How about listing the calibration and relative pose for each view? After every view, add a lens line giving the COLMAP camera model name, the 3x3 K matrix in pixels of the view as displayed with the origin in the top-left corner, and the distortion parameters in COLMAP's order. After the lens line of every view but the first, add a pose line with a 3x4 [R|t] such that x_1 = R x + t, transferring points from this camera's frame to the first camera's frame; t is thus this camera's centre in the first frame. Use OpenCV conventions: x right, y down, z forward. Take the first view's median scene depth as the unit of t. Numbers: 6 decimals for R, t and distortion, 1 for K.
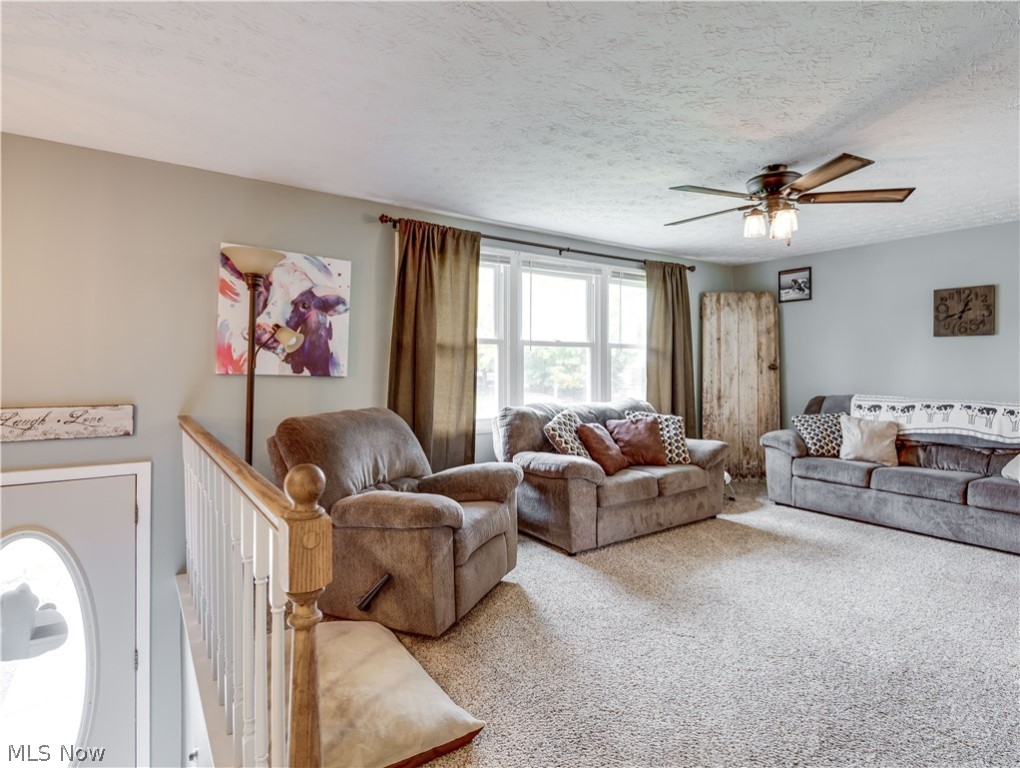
lens RADIAL K [[544.0, 0, 513.7], [0, 544.0, 362.3], [0, 0, 1]] dist [-0.002469, -0.000540]
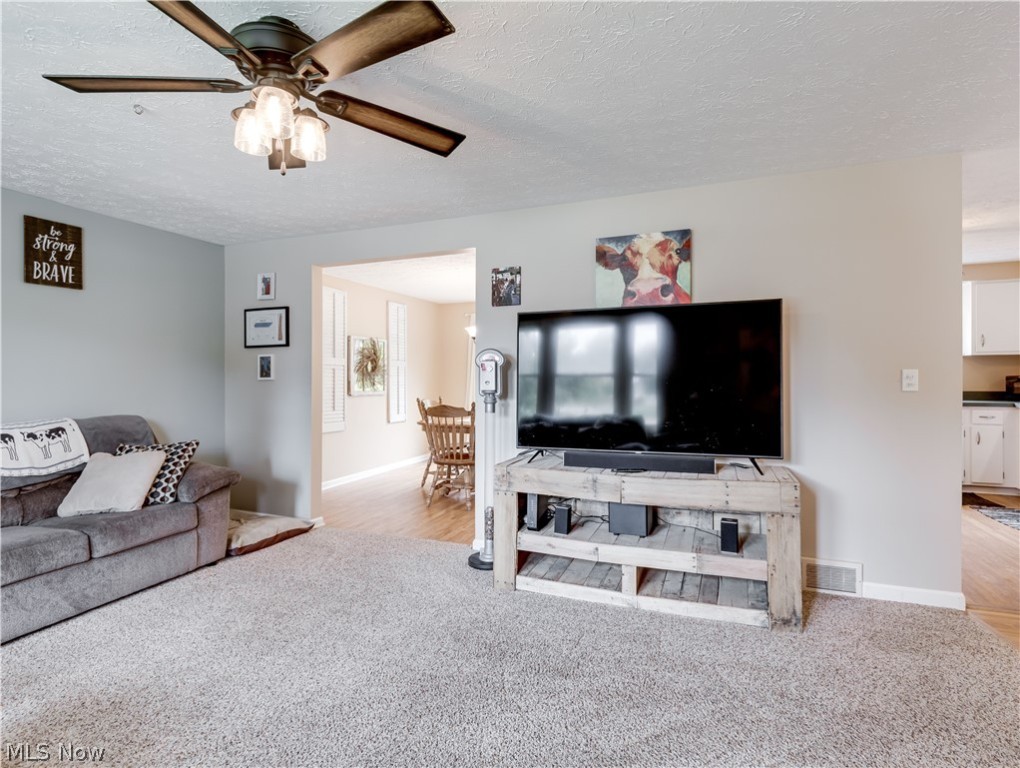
lens RADIAL K [[516.1, 0, 516.2], [0, 516.1, 379.5], [0, 0, 1]] dist [0.002014, -0.000533]
pose [[-0.559411, -0.005421, 0.828873, -0.095466], [-0.000886, 0.999982, 0.005943, 0.006979], [-0.828890, 0.002590, -0.559406, 0.919924]]
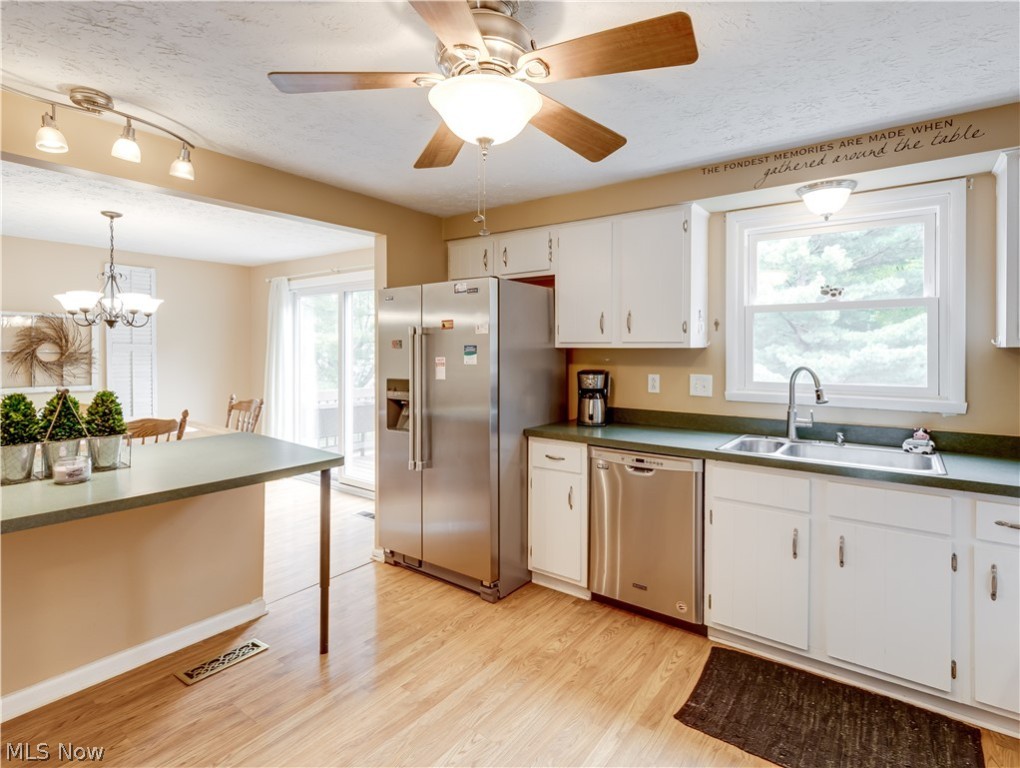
lens RADIAL K [[524.7, 0, 516.2], [0, 524.7, 350.0], [0, 0, 1]] dist [0.002048, -0.000647]
pose [[-0.319730, -0.006119, 0.947489, 0.032450], [-0.009412, 0.999950, 0.003282, -0.048868], [-0.947462, -0.007869, -0.319771, -0.315708]]
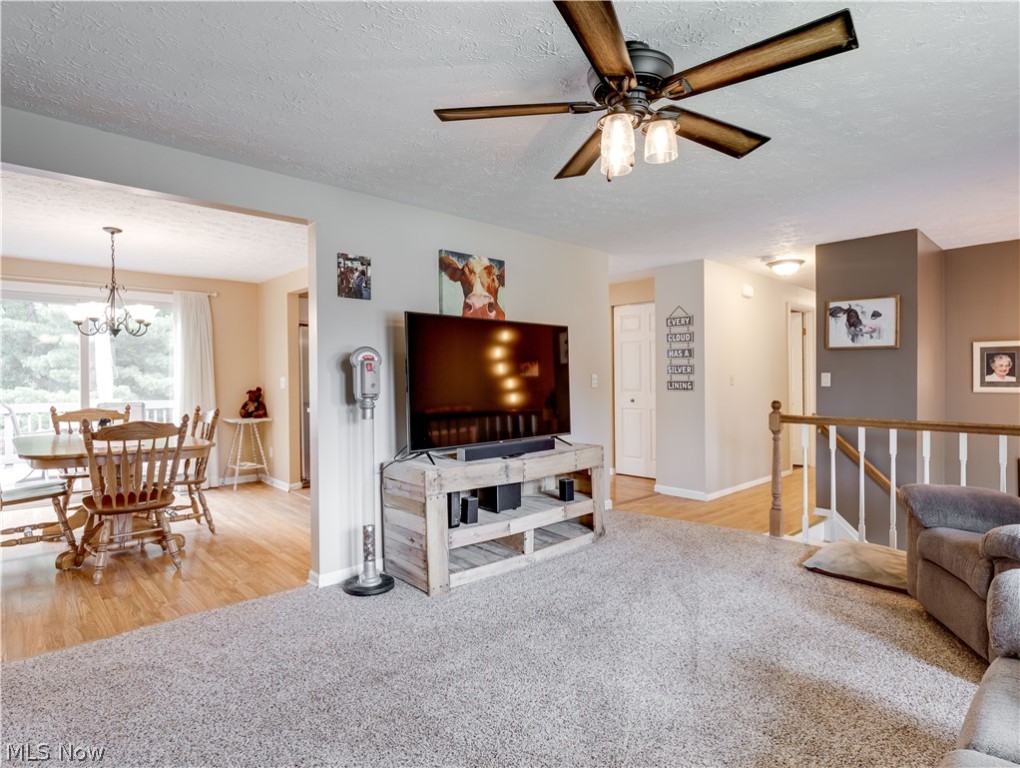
lens RADIAL K [[554.0, 0, 511.0], [0, 554.0, 388.4], [0, 0, 1]] dist [-0.001238, -0.000335]
pose [[-0.991056, 0.001492, -0.133440, 0.589338], [-0.000373, 0.999903, 0.013950, 0.010767], [0.133448, 0.013875, -0.990959, 1.344227]]
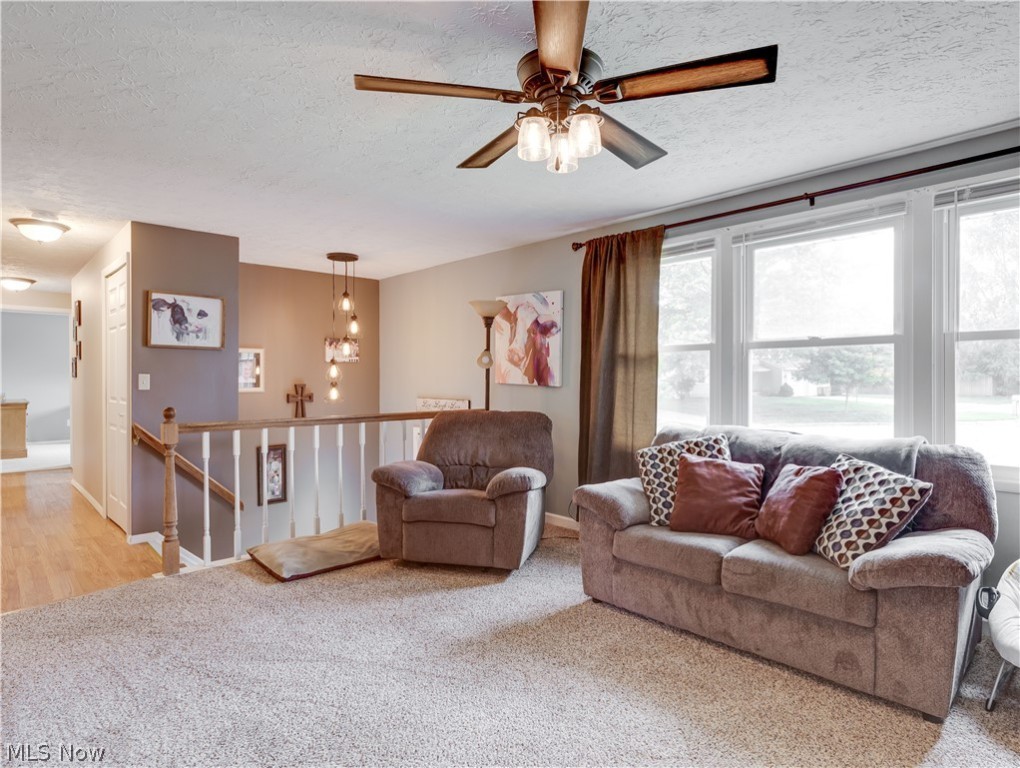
lens RADIAL K [[569.0, 0, 523.3], [0, 569.0, 387.1], [0, 0, 1]] dist [-0.002578, -0.000759]
pose [[0.150073, 0.013085, -0.988588, 0.925941], [0.008664, 0.999857, 0.014549, 0.008325], [0.988637, -0.010748, 0.149939, 0.728605]]
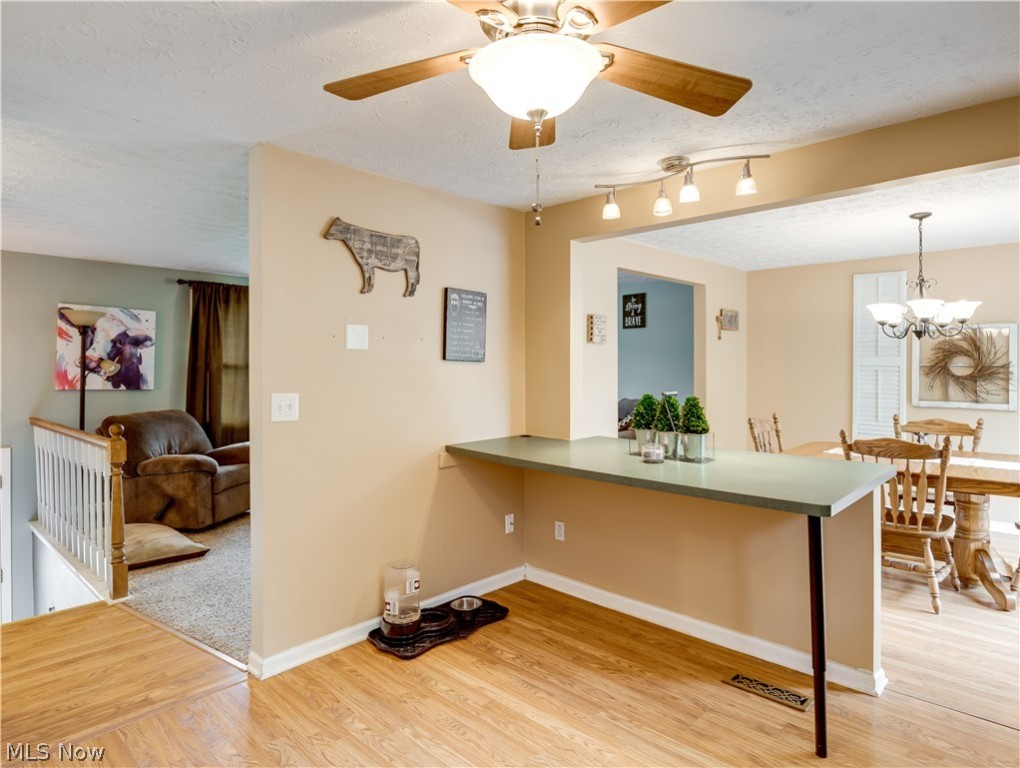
lens RADIAL K [[603.3, 0, 519.9], [0, 603.3, 366.7], [0, 0, 1]] dist [0.000132, -0.001453]
pose [[0.978620, -0.007758, 0.205532, 0.329913], [0.005591, 0.999922, 0.011126, -0.047944], [-0.205603, -0.009739, 0.978587, -0.805175]]
